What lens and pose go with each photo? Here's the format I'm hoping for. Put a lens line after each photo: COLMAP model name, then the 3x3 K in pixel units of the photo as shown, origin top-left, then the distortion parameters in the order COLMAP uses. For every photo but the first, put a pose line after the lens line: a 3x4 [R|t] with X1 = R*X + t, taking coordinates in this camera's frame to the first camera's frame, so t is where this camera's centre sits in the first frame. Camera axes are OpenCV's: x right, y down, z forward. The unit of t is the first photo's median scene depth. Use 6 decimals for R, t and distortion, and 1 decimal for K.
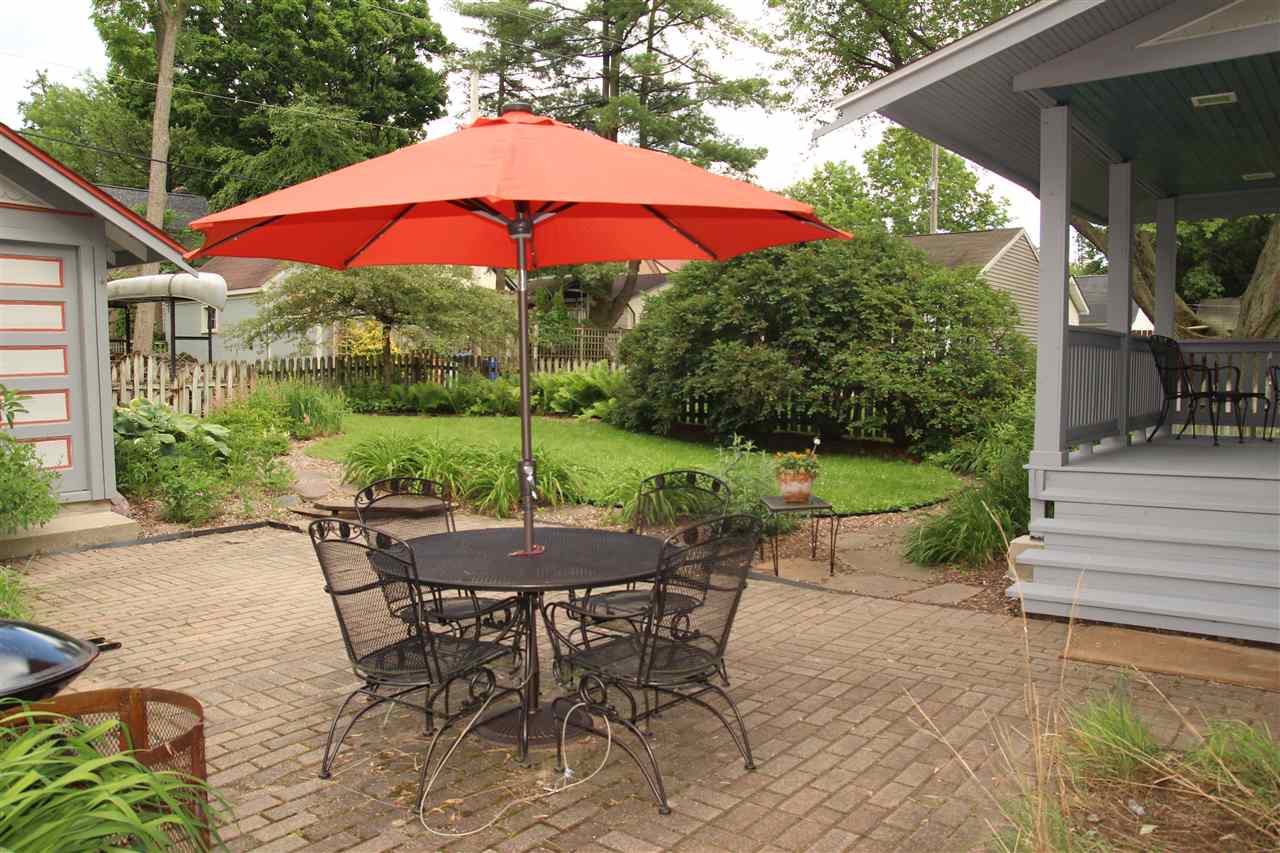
lens RADIAL K [[969.5, 0, 640.0], [0, 969.5, 426.5], [0, 0, 1]] dist [-0.137079, 0.110957]
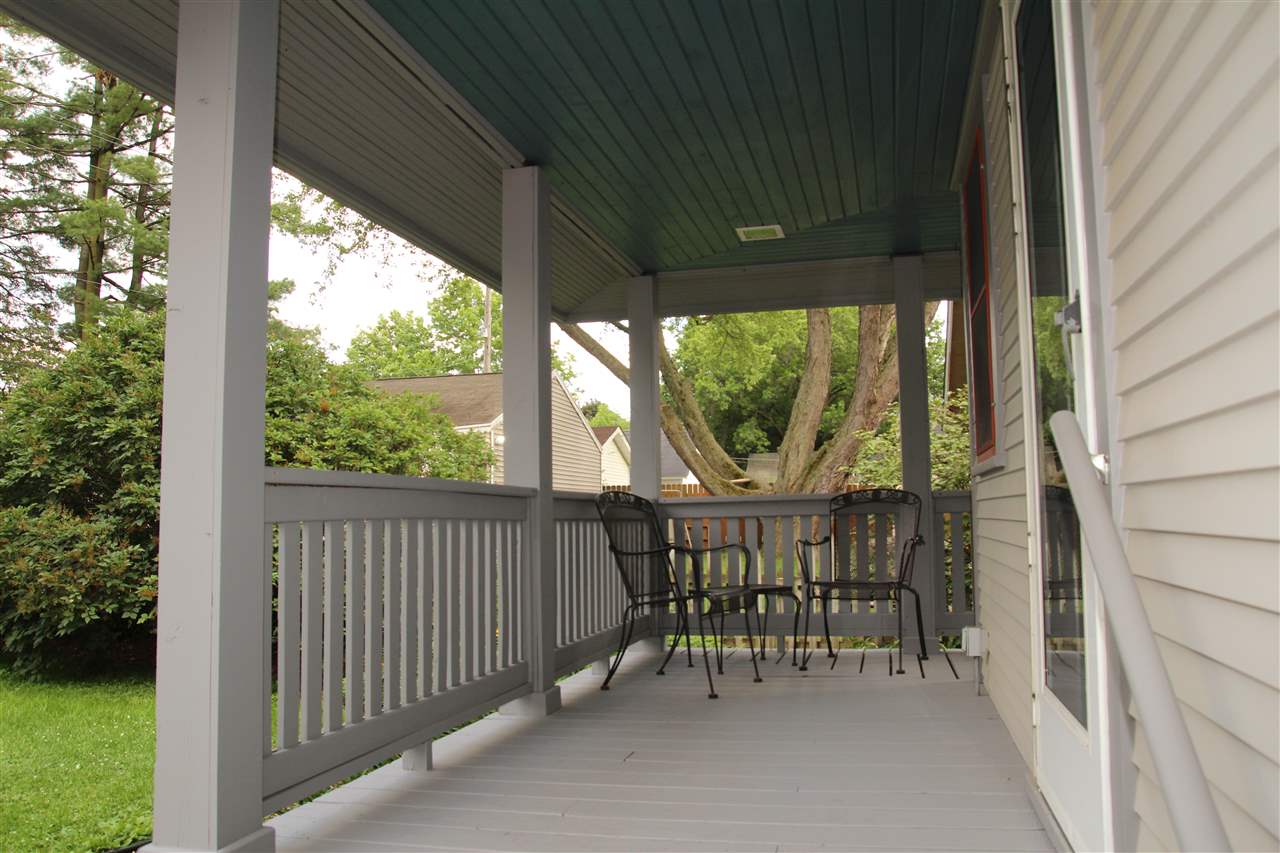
lens RADIAL K [[969.5, 0, 640.0], [0, 969.5, 426.5], [0, 0, 1]] dist [-0.137079, 0.110957]
pose [[0.915474, 0.022655, 0.401738, 0.117417], [0.043027, 0.987178, -0.153718, -0.016125], [-0.400070, 0.158010, 0.902761, 0.165006]]
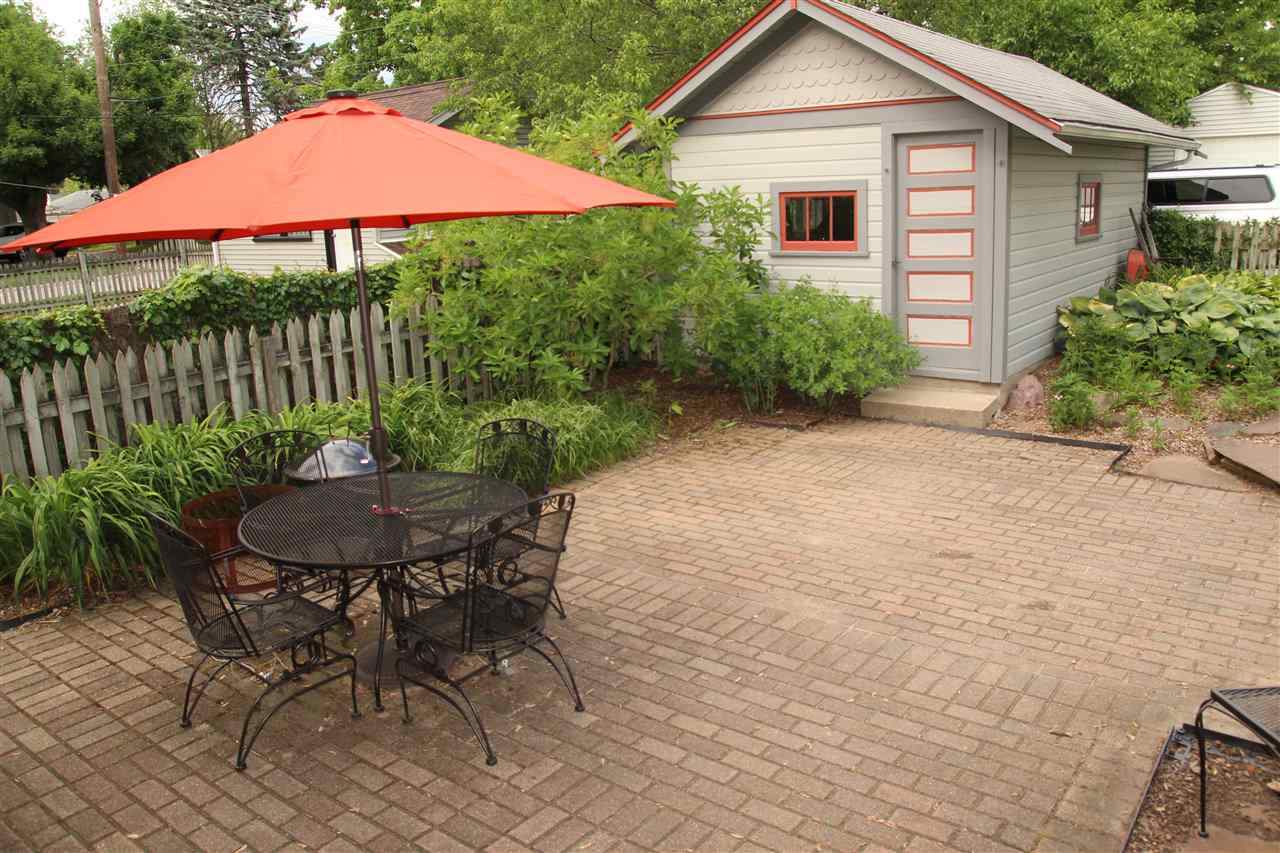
lens RADIAL K [[969.5, 0, 640.0], [0, 969.5, 426.5], [0, 0, 1]] dist [-0.137079, 0.110957]
pose [[0.004901, 0.225788, -0.974164, 0.373753], [-0.023544, 0.973932, 0.225616, -0.084911], [0.999711, 0.021830, 0.010090, 0.521672]]
